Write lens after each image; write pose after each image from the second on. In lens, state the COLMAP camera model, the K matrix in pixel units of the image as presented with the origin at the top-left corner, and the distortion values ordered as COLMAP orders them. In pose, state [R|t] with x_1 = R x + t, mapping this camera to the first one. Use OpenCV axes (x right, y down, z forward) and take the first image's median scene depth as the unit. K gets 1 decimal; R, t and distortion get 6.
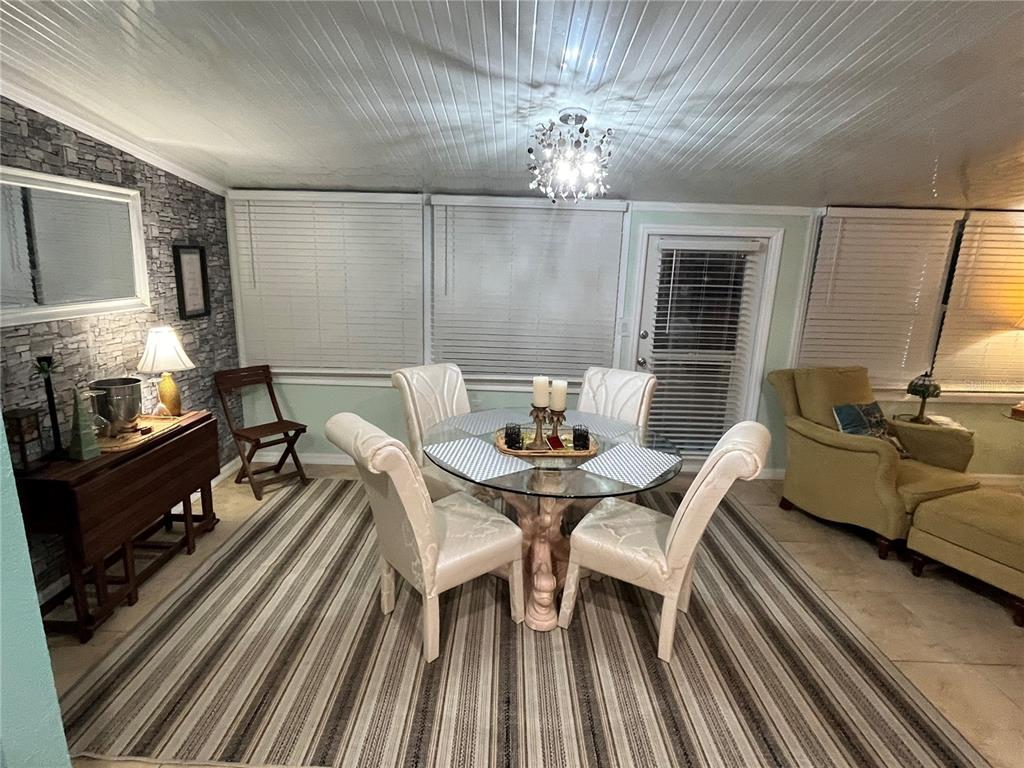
lens RADIAL K [[537.0, 0, 511.2], [0, 537.0, 383.7], [0, 0, 1]] dist [-0.002585, -0.000817]
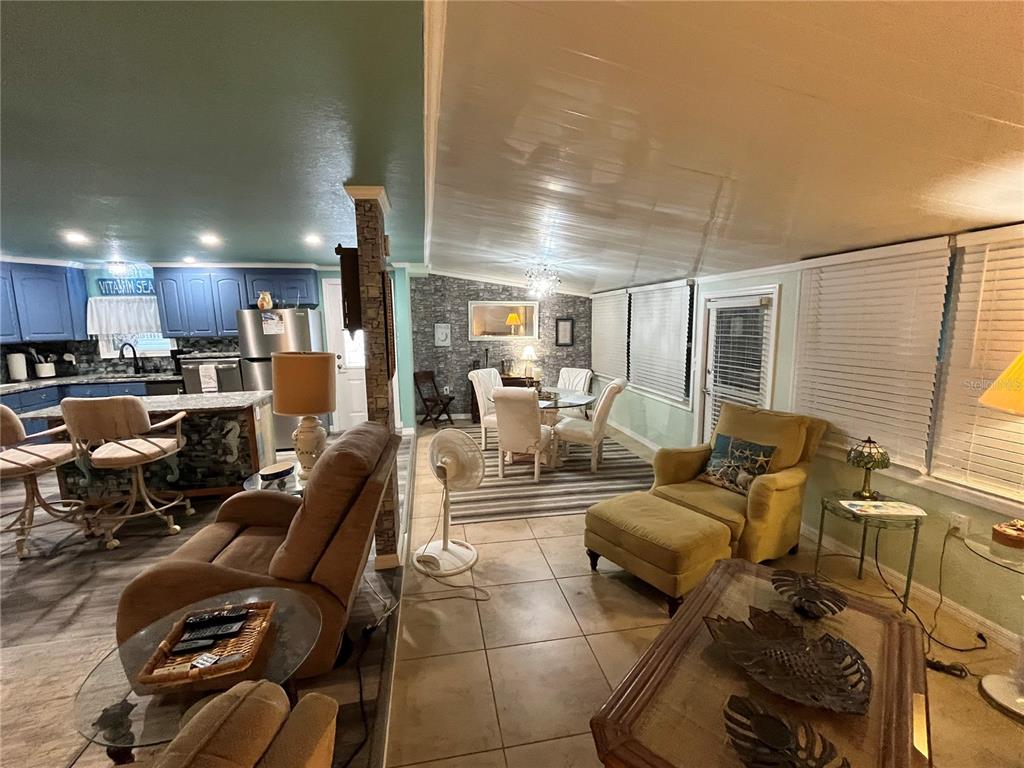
lens RADIAL K [[415.1, 0, 508.1], [0, 415.1, 382.9], [0, 0, 1]] dist [-0.003436, -0.000658]
pose [[0.201909, 0.112454, -0.972927, 1.408458], [-0.213809, 0.974488, 0.068263, -0.030440], [0.955782, 0.194237, 0.220801, 0.354677]]
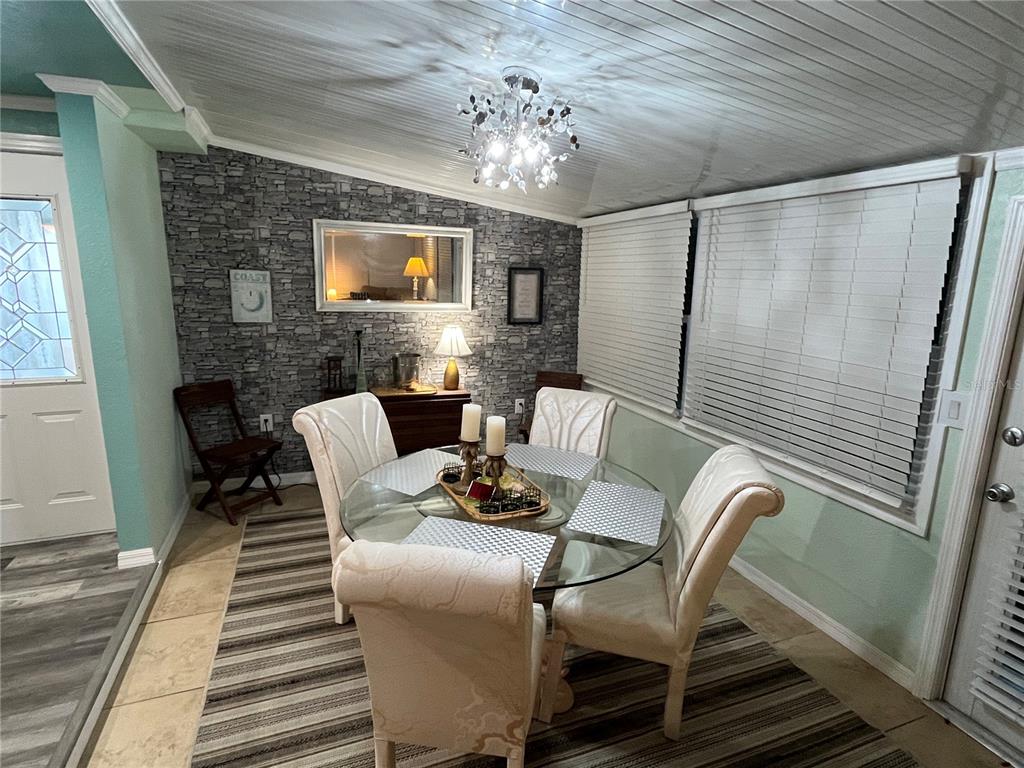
lens RADIAL K [[537.0, 0, 504.2], [0, 537.0, 383.3], [0, 0, 1]] dist [-0.002585, -0.000817]
pose [[0.370761, 0.166944, -0.913601, 0.601710], [-0.226119, 0.970336, 0.085547, -0.091845], [0.900781, 0.174865, 0.397512, 0.511799]]
